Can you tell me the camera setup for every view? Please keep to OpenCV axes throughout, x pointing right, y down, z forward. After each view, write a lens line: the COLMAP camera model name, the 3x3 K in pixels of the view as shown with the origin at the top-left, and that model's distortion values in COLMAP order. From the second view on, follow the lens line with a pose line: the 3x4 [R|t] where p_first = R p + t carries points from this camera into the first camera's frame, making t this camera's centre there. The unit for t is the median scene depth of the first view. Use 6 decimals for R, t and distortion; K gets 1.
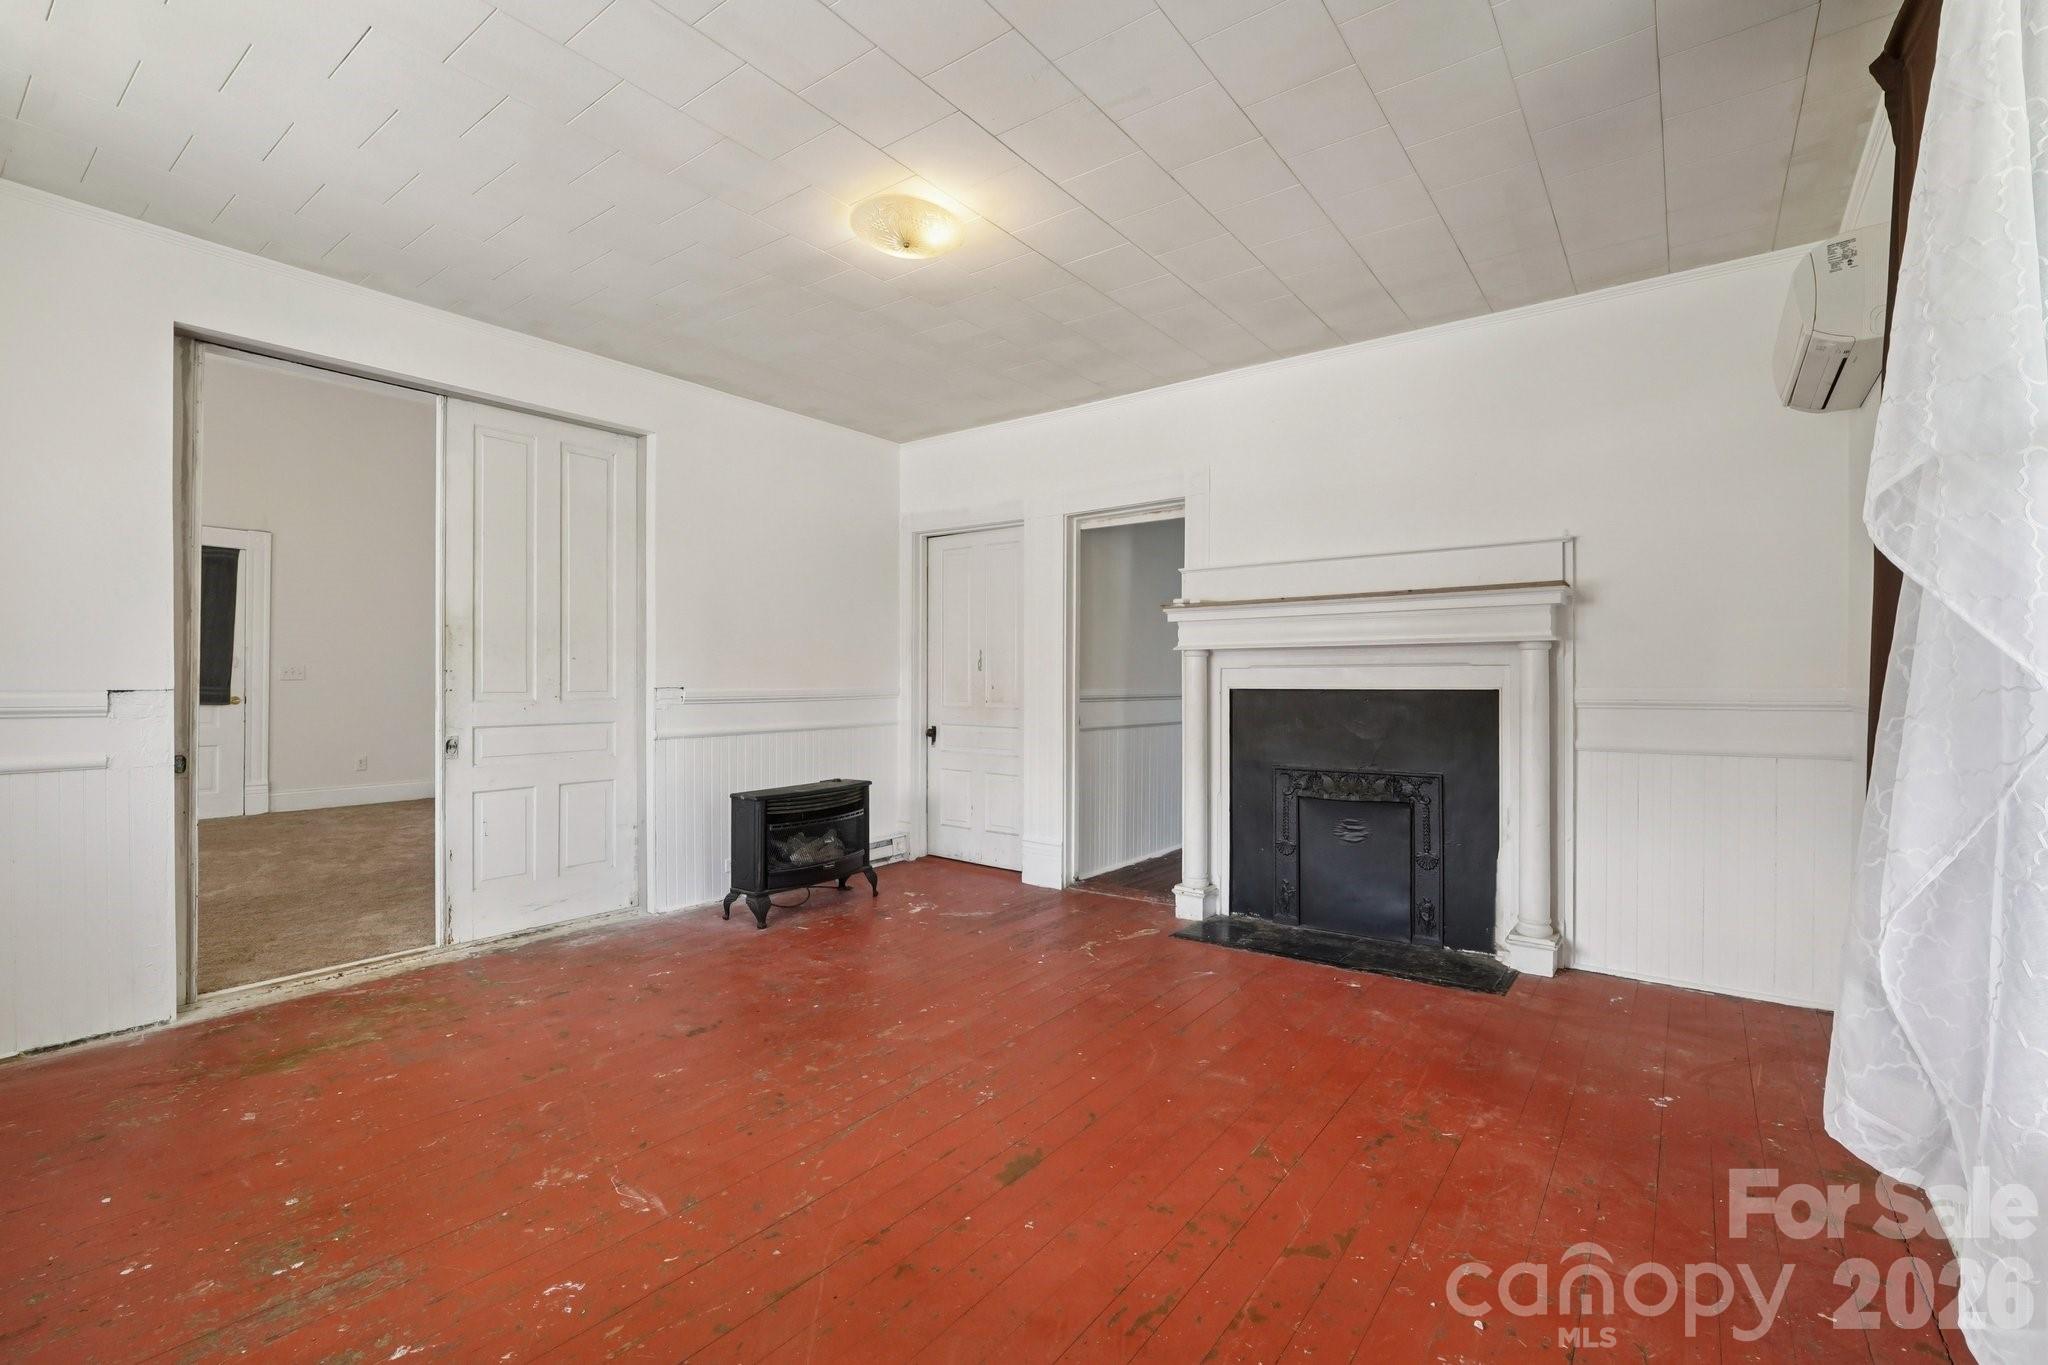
lens RADIAL K [[899.2, 0, 1025.1], [0, 899.2, 682.6], [0, 0, 1]] dist [-0.010456, 0.000204]
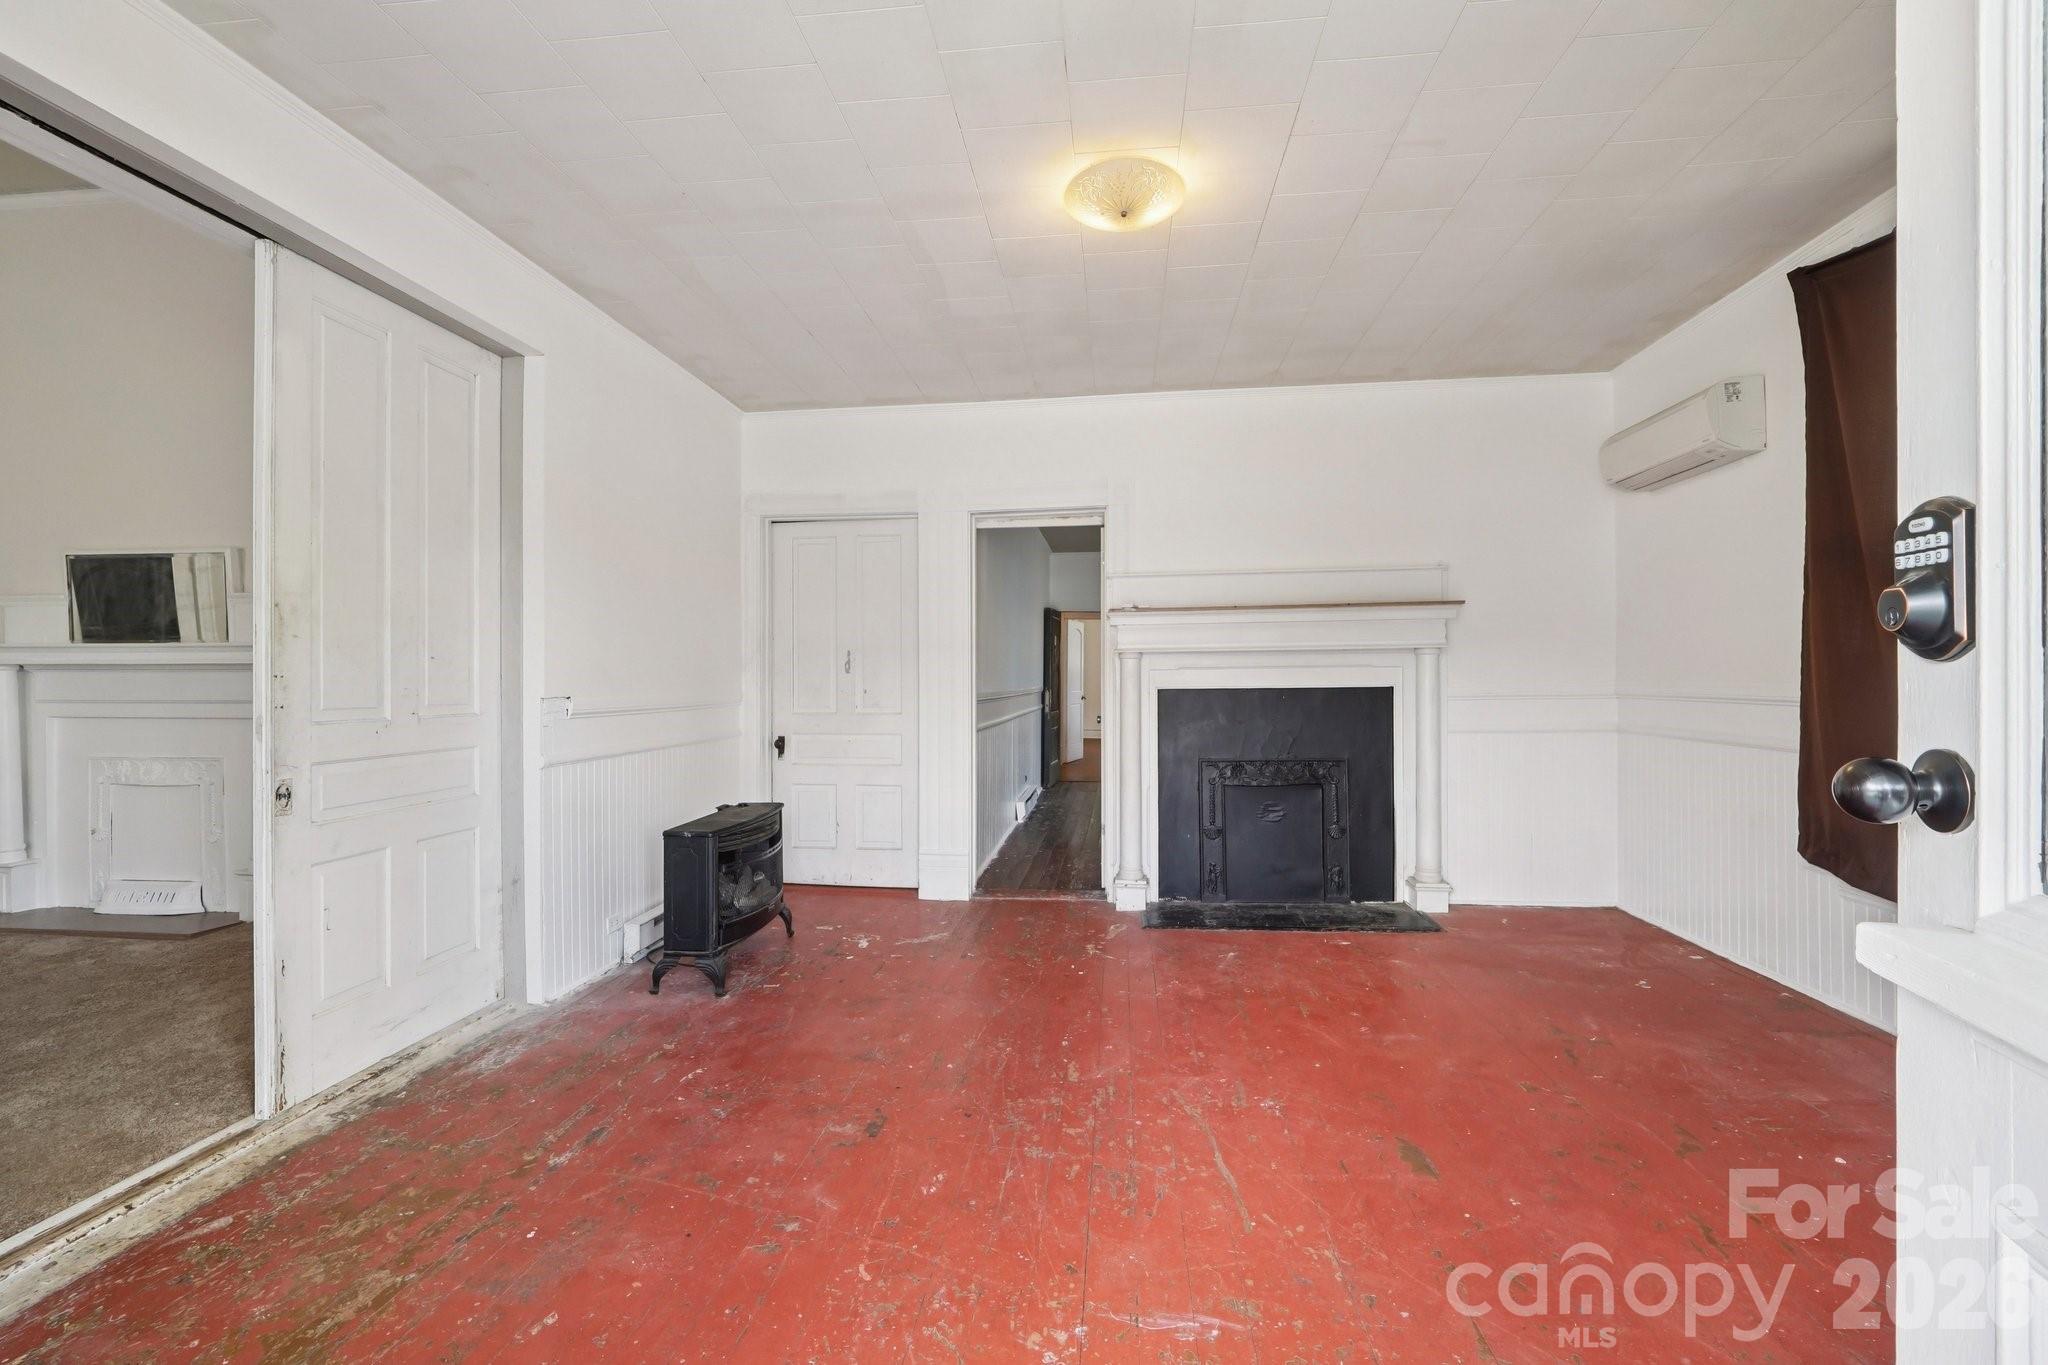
lens RADIAL K [[883.1, 0, 1022.0], [0, 883.1, 672.9], [0, 0, 1]] dist [-0.018823, 0.009235]
pose [[0.863596, -0.003873, 0.504170, -0.478582], [0.010633, 0.999888, -0.010532, -0.003296], [-0.504073, 0.014456, 0.863540, 0.190758]]
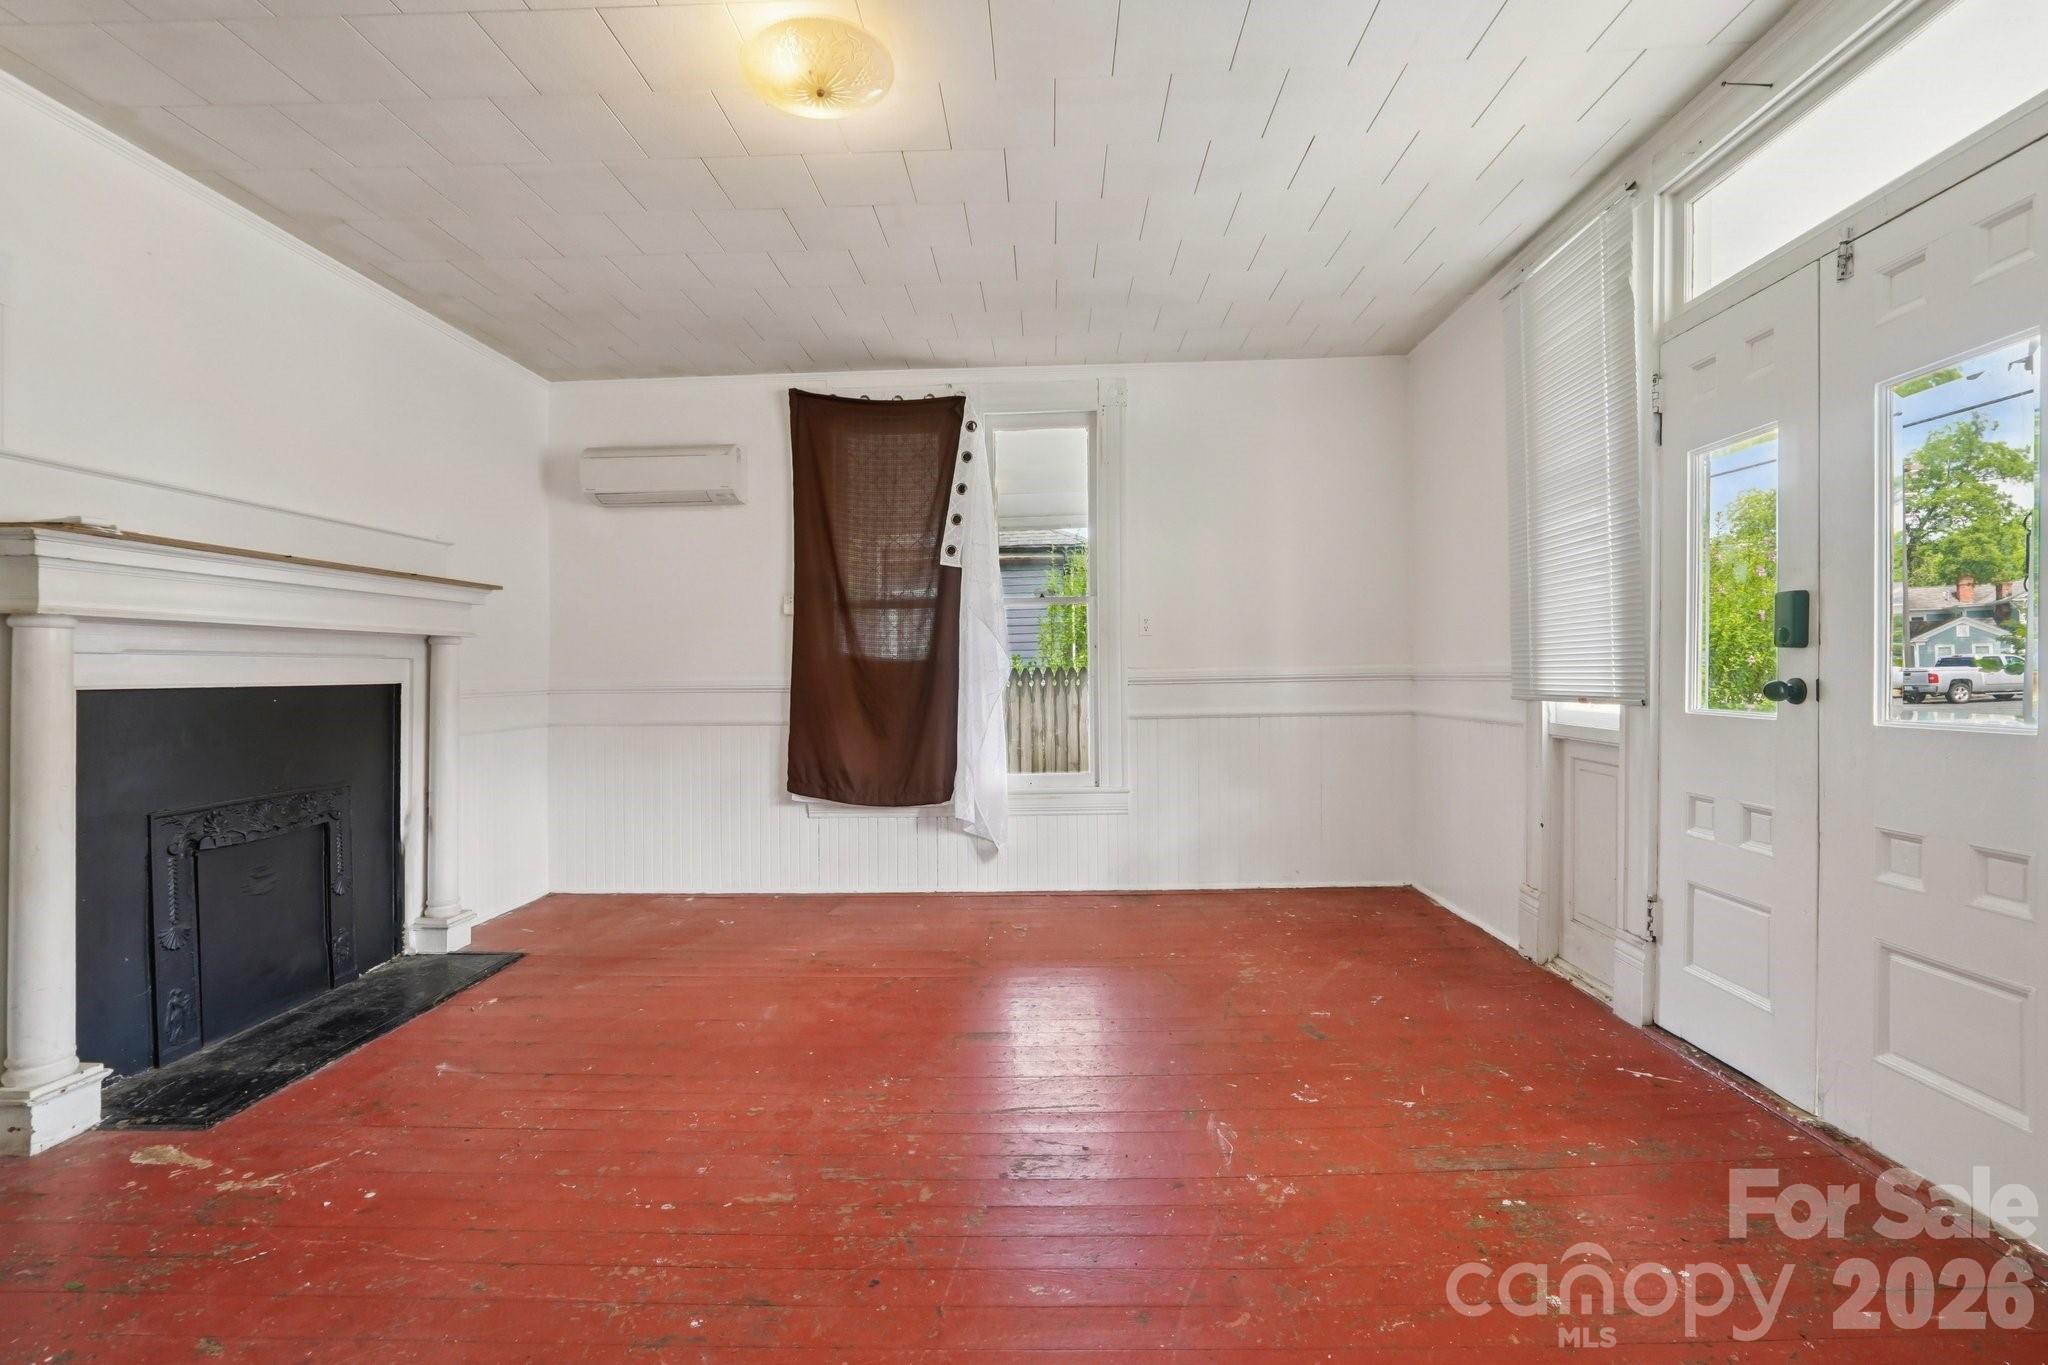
lens RADIAL K [[894.9, 0, 1011.8], [0, 894.9, 684.4], [0, 0, 1]] dist [0.000702, 0.000036]
pose [[-0.569003, -0.004414, 0.822323, -0.595363], [0.010537, 0.999864, 0.012658, 0.002424], [-0.822268, 0.015867, -0.568880, 0.915762]]
